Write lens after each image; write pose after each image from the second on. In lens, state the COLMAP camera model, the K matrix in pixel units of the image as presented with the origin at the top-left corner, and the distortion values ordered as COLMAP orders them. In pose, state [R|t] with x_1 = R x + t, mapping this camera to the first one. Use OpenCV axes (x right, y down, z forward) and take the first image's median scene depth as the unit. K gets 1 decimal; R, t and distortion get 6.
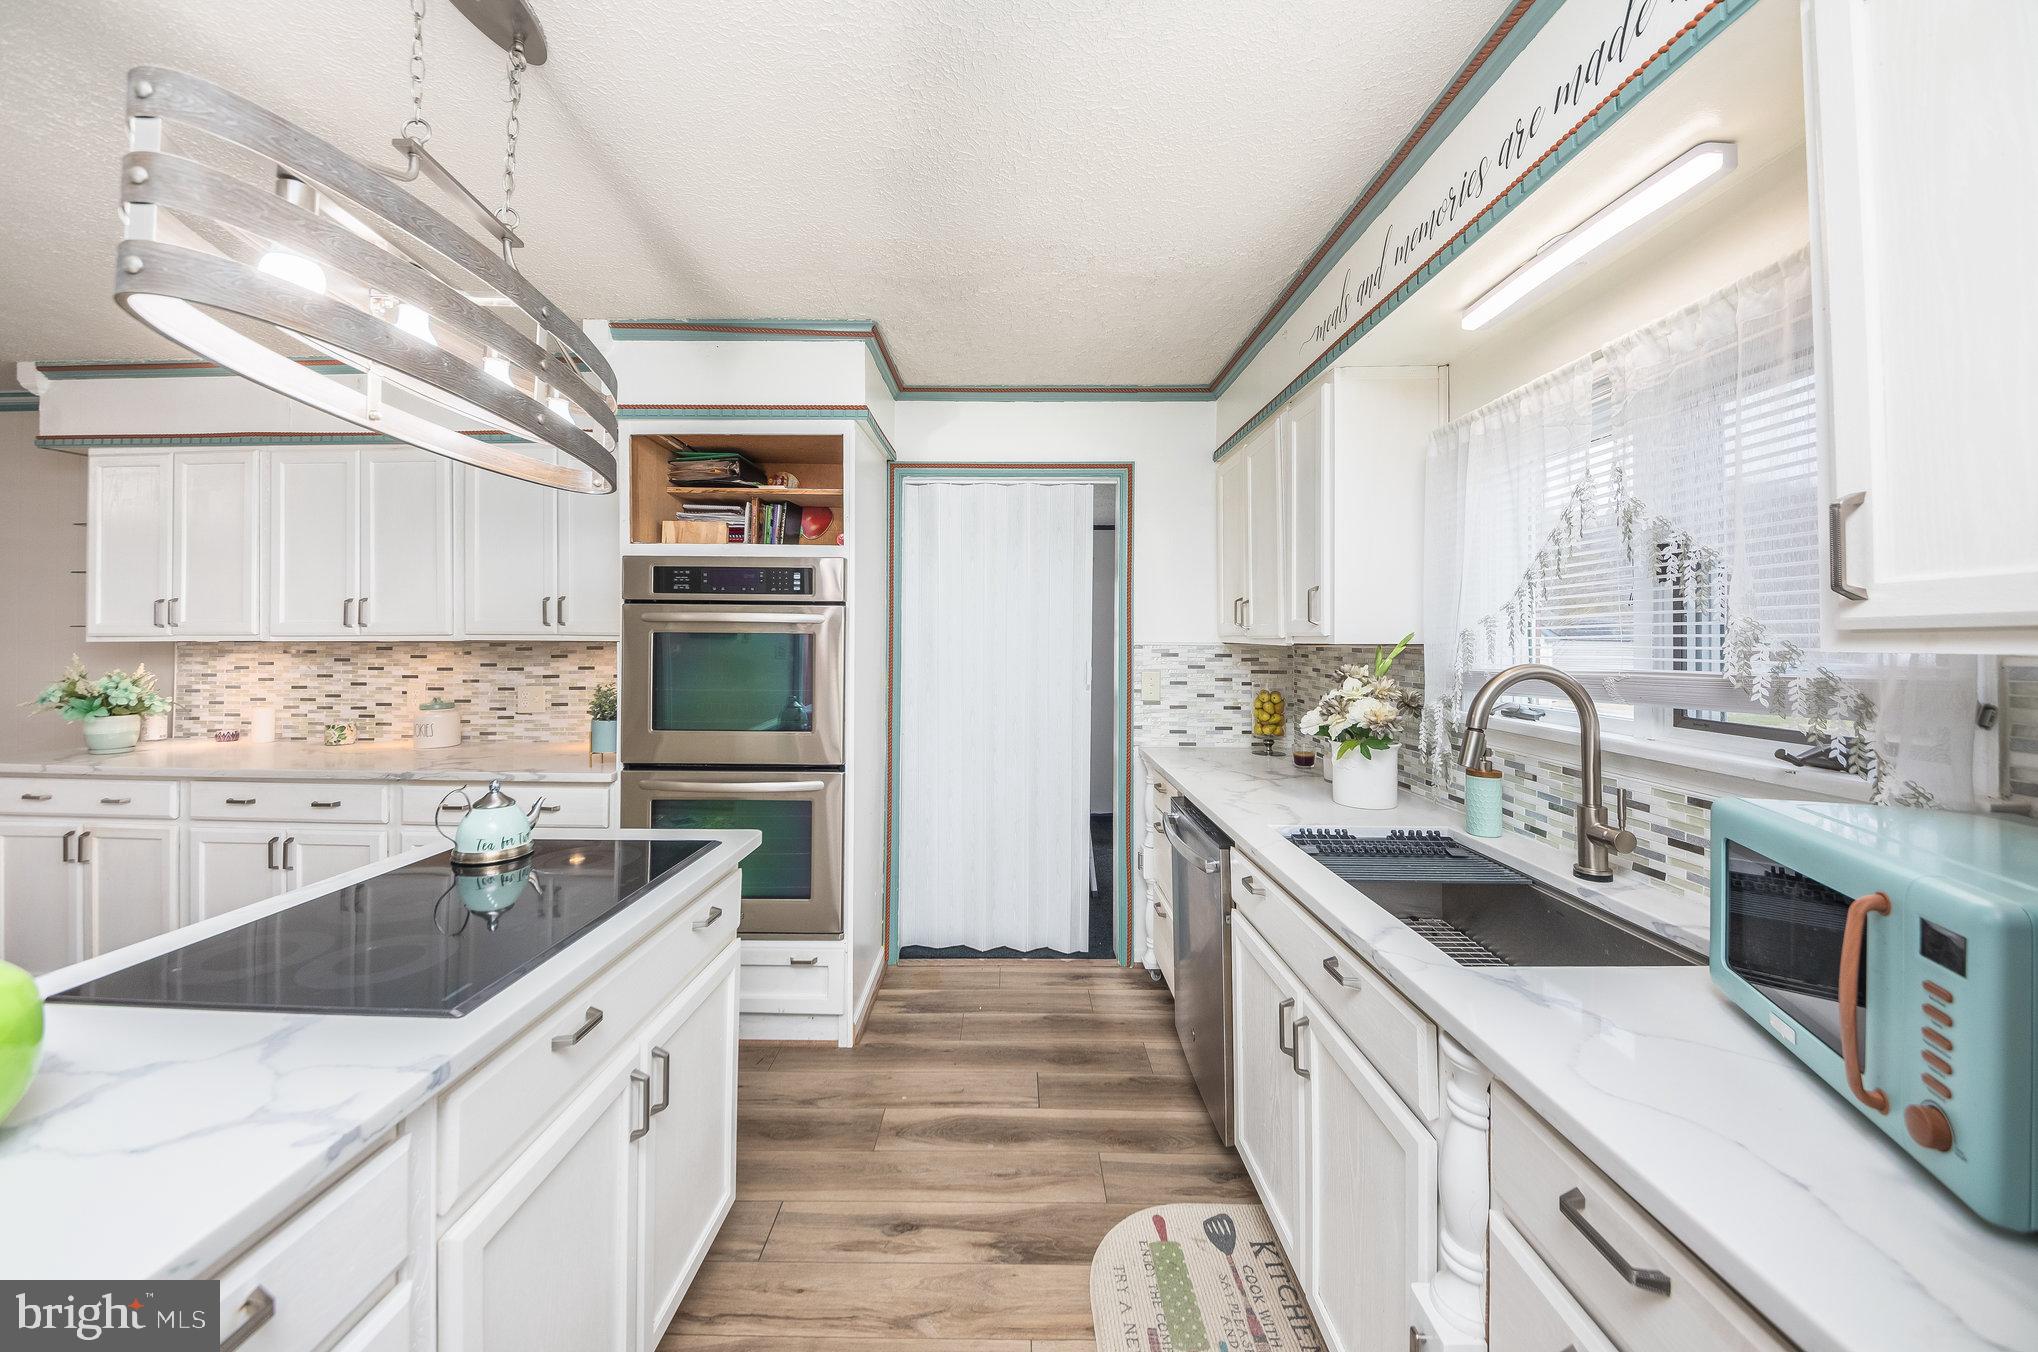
lens RADIAL K [[691.6, 0, 1017.8], [0, 691.6, 646.8], [0, 0, 1]] dist [-0.012242, -0.000021]
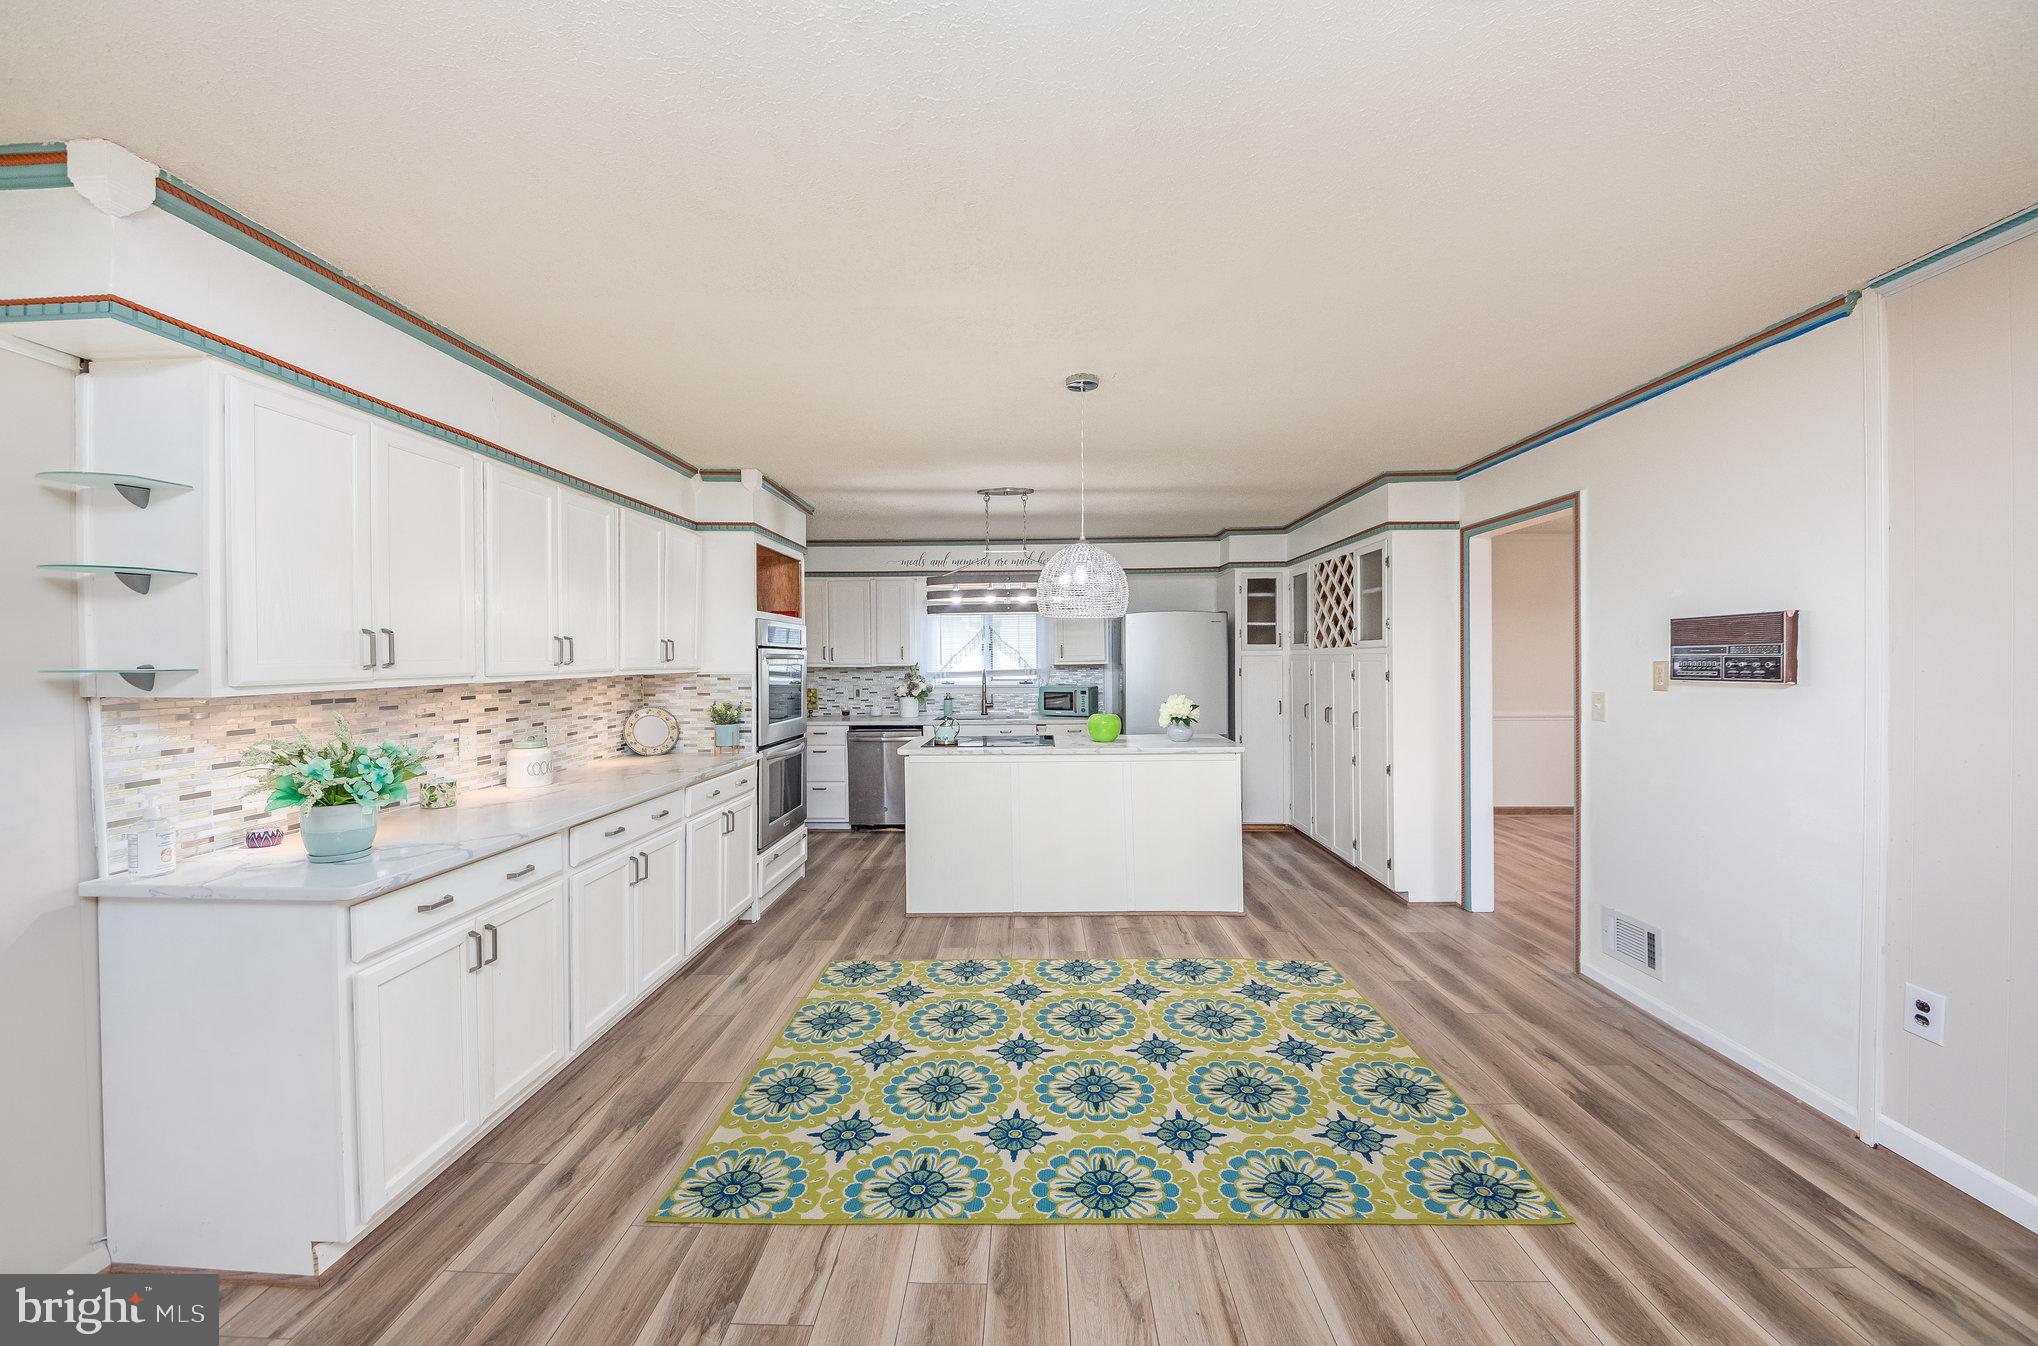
lens RADIAL K [[691.6, 0, 1017.8], [0, 691.6, 643.8], [0, 0, 1]] dist [-0.012242, -0.000021]
pose [[0.026718, 0.014143, 0.999543, -1.732049], [0.005676, 0.999882, -0.014299, -0.037992], [-0.999627, 0.006056, 0.026634, 0.274034]]
